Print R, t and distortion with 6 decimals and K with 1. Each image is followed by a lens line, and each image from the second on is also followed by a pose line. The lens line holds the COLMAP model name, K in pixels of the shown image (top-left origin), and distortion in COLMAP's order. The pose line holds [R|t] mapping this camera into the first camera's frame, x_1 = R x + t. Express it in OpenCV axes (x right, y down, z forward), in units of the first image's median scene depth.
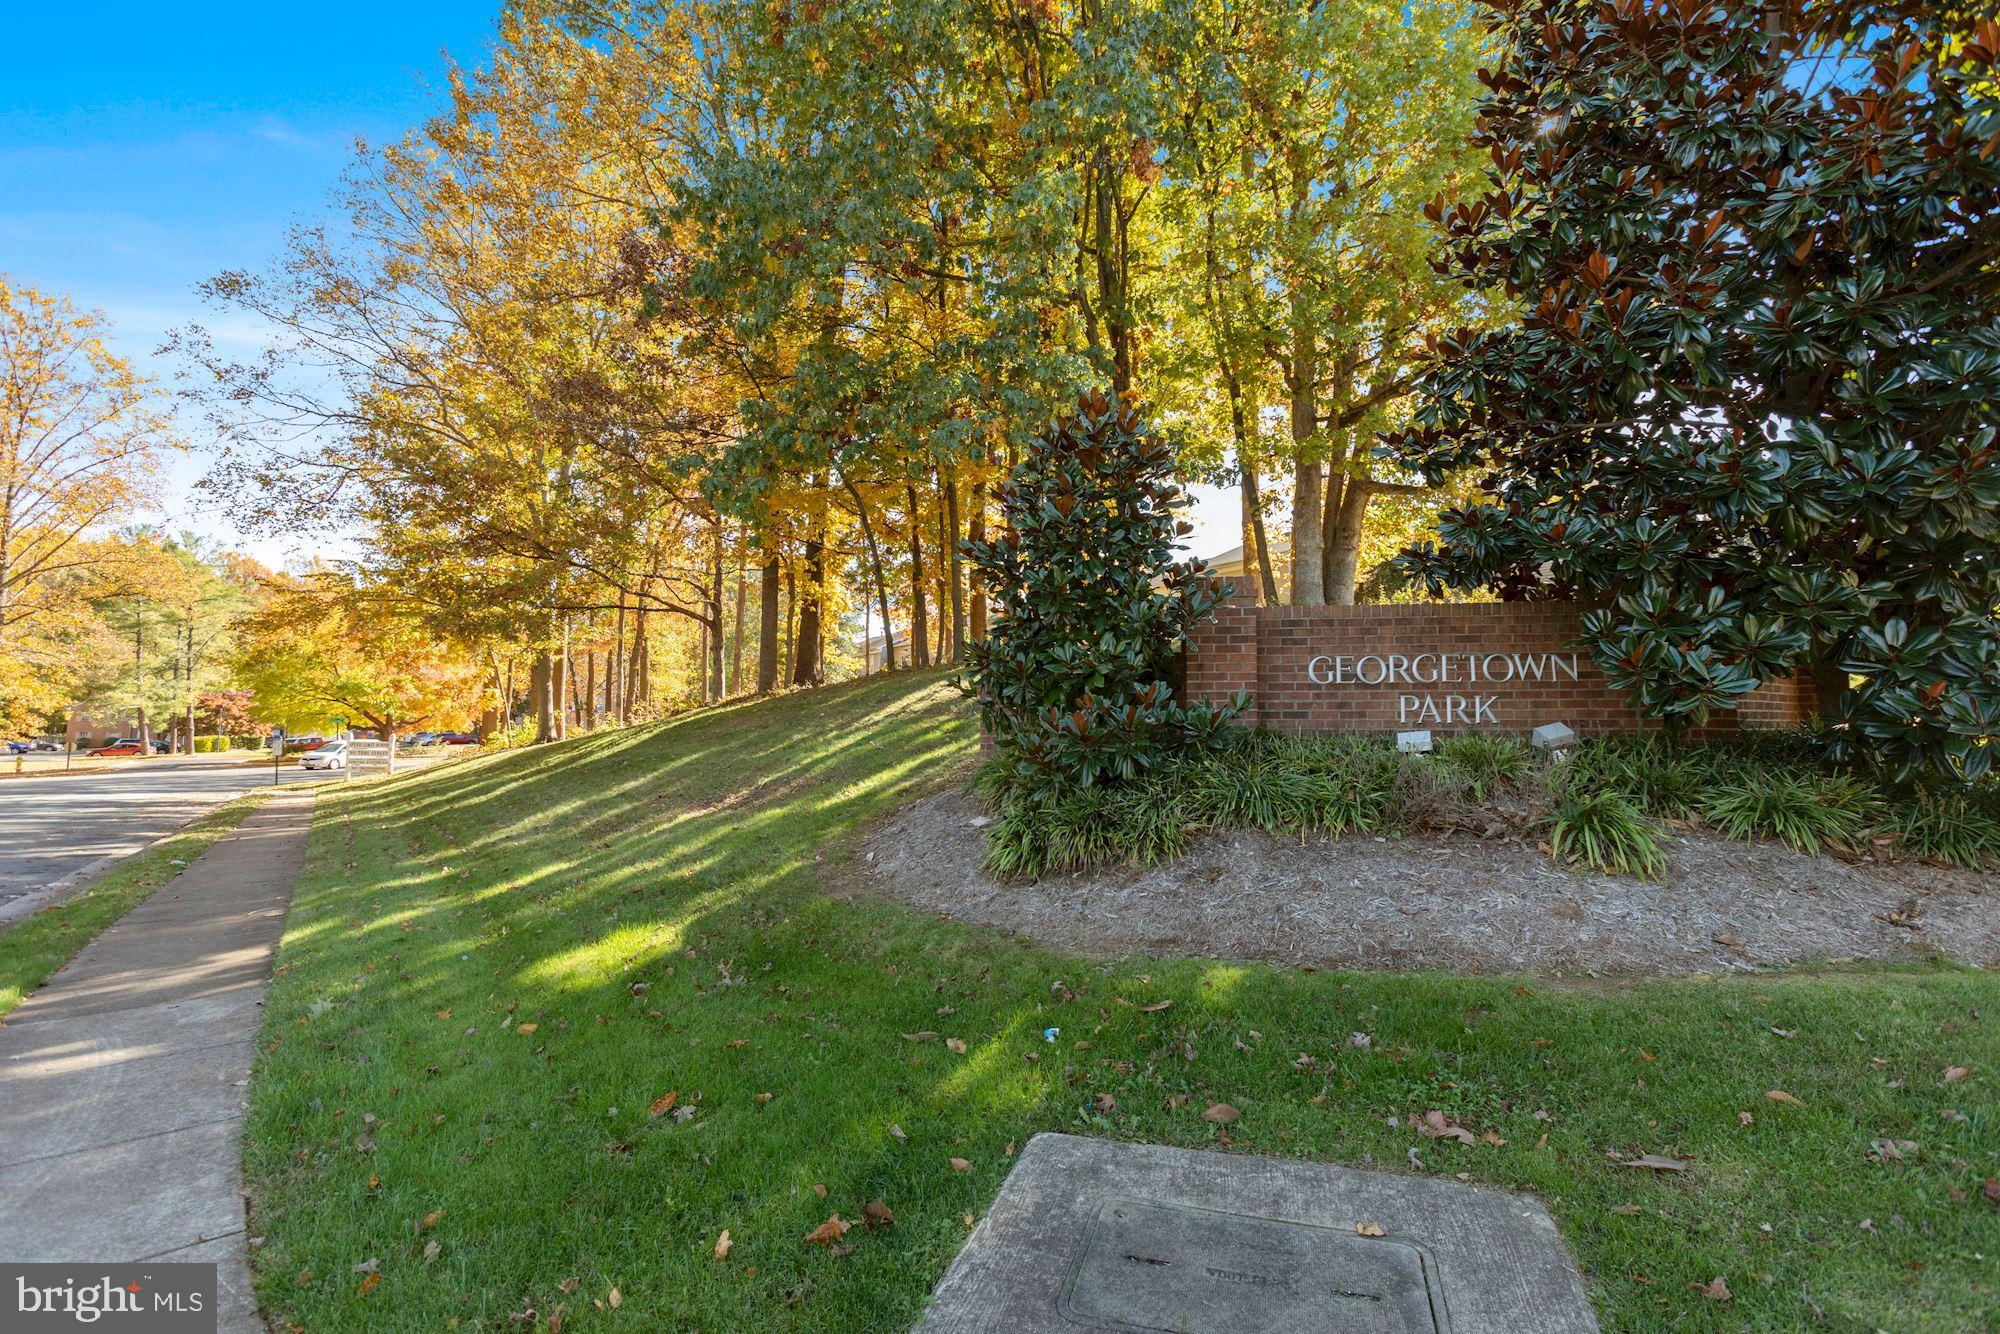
lens RADIAL K [[900.2, 0, 1000.0], [0, 900.2, 667.0], [0, 0, 1]] dist [-0.001473, 0.005773]
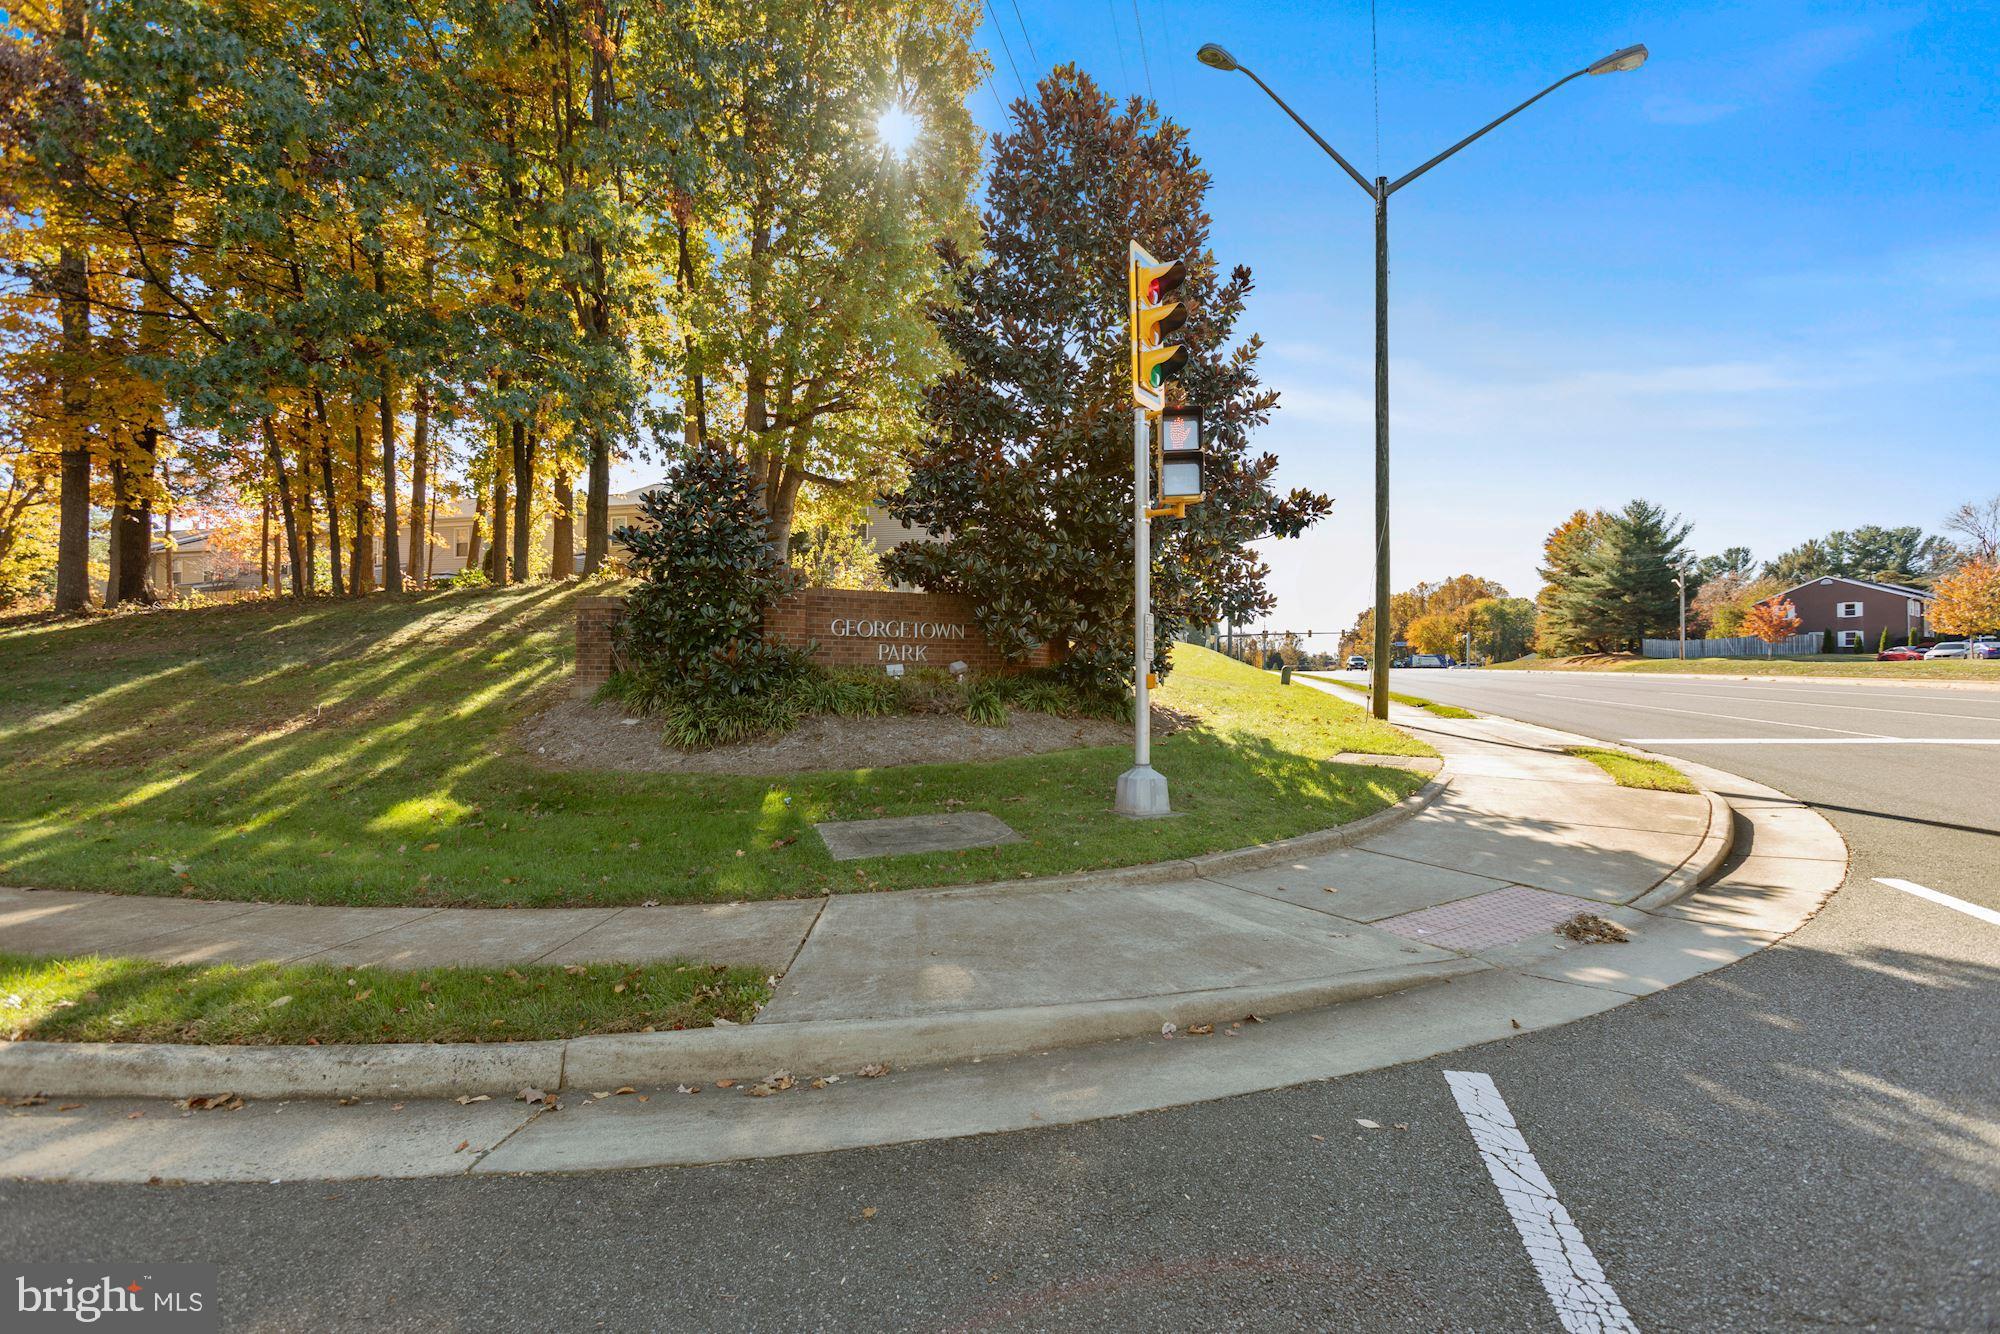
lens RADIAL K [[900.2, 0, 1000.0], [0, 900.2, 667.0], [0, 0, 1]] dist [-0.001473, 0.005773]
pose [[0.777781, 0.014275, 0.628373, -0.649590], [-0.055957, 0.997345, 0.046604, -0.025625], [-0.626040, -0.071409, 0.776515, -0.688824]]
